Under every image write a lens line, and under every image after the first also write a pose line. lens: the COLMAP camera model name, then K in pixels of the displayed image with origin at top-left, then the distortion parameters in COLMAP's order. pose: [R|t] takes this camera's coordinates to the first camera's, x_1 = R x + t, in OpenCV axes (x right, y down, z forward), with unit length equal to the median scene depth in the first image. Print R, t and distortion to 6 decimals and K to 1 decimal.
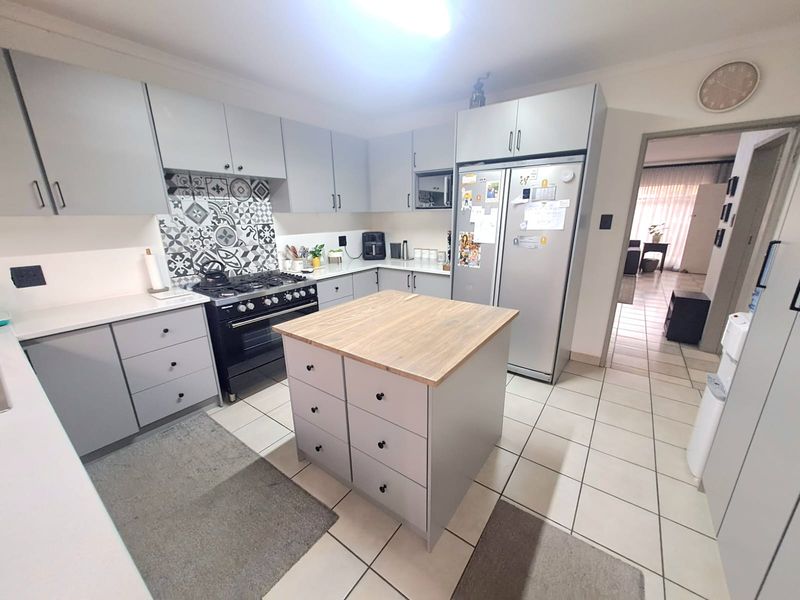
lens RADIAL K [[315.6, 0, 402.0], [0, 315.6, 302.6], [0, 0, 1]] dist [0.000490, -0.000118]
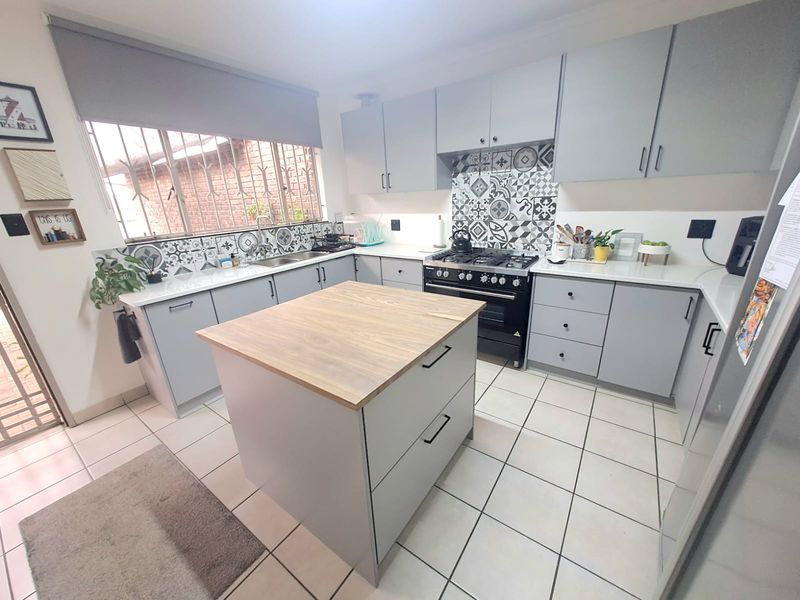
lens RADIAL K [[315.6, 0, 399.7], [0, 315.6, 301.6], [0, 0, 1]] dist [0.000490, -0.000118]
pose [[-0.001710, 0.331553, -0.943435, 0.538174], [-0.227979, 0.918463, 0.323190, -0.199068], [0.973664, 0.215637, 0.074016, 0.698394]]
